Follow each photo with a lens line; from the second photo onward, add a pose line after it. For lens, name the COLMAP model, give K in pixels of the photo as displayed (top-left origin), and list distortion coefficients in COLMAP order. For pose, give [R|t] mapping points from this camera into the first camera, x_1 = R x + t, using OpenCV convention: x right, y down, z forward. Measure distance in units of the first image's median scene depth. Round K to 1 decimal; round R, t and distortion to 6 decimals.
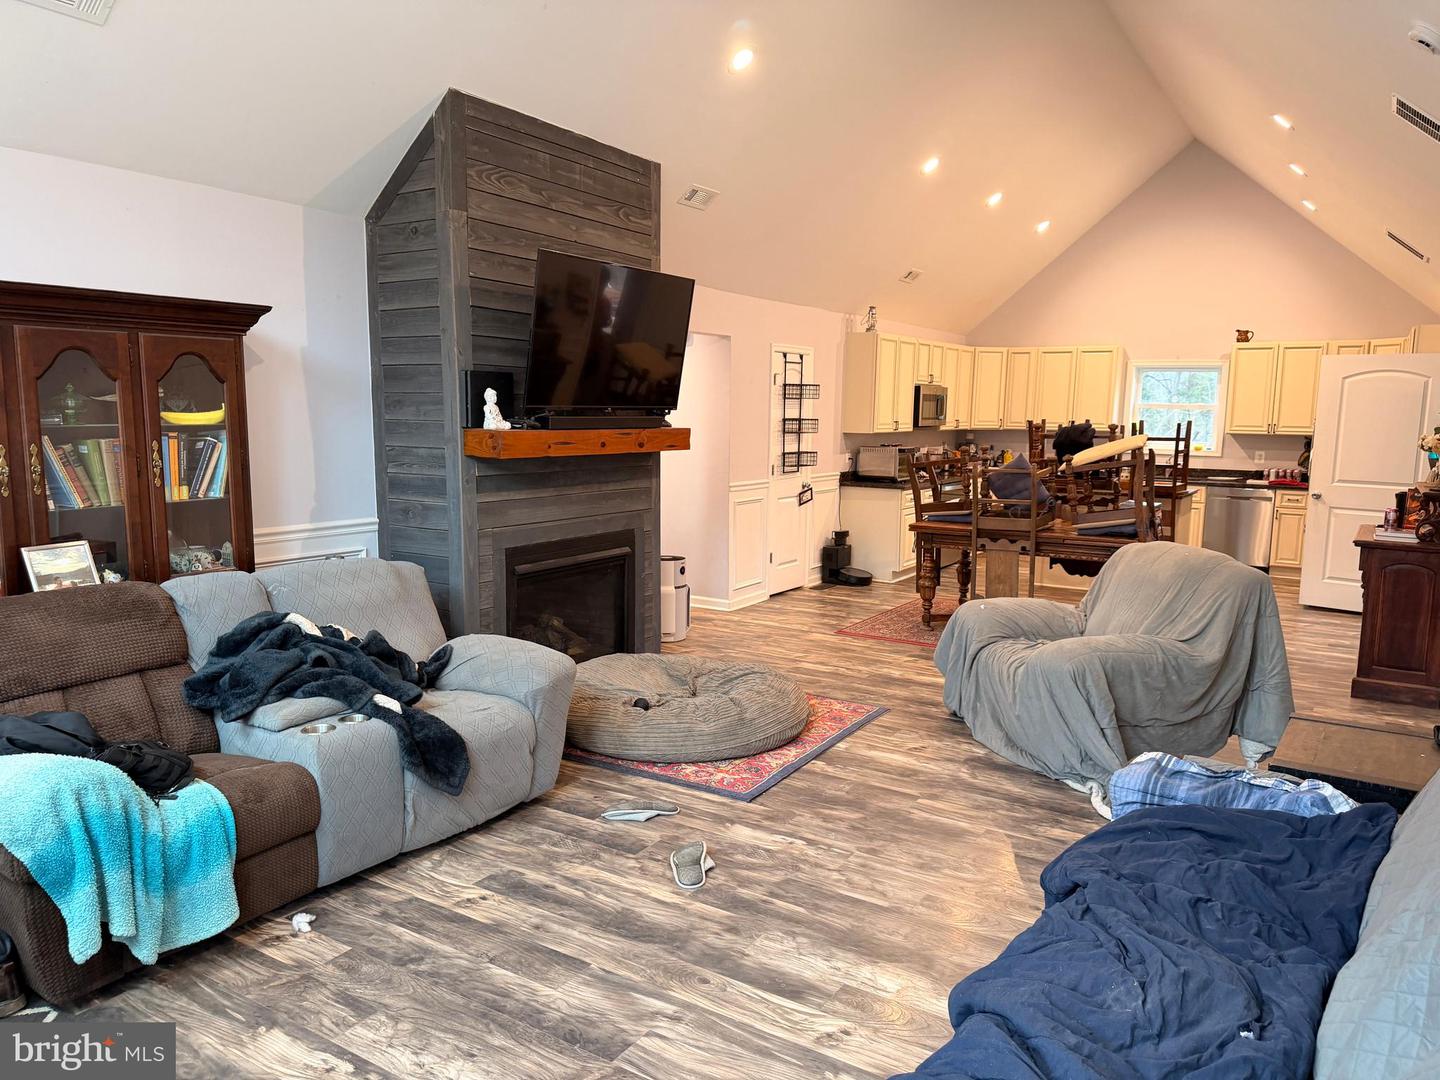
lens RADIAL K [[1006.2, 0, 720.0], [0, 1006.2, 540.0], [0, 0, 1]] dist [0.066312, -0.112962]
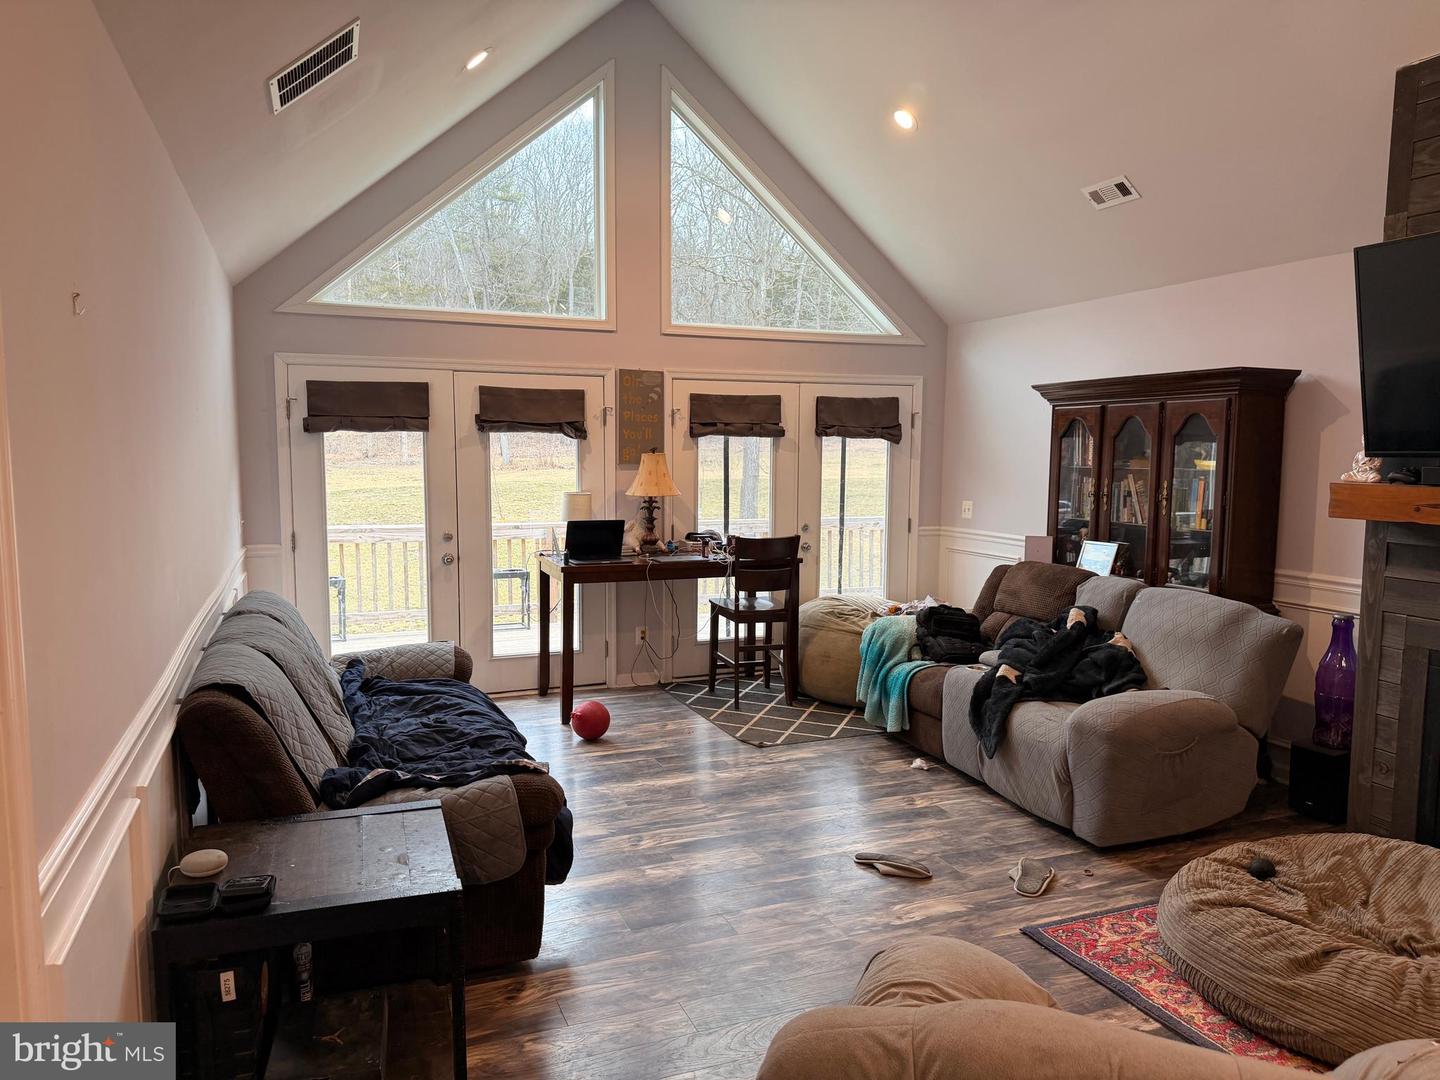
lens RADIAL K [[1001.8, 0, 720.0], [0, 1001.8, 540.0], [0, 0, 1]] dist [0.125298, -0.163833]
pose [[-0.577562, 0.058643, -0.814238, 0.972019], [-0.125642, 0.979147, 0.159641, -0.176408], [0.806620, 0.194505, -0.558150, 1.428013]]
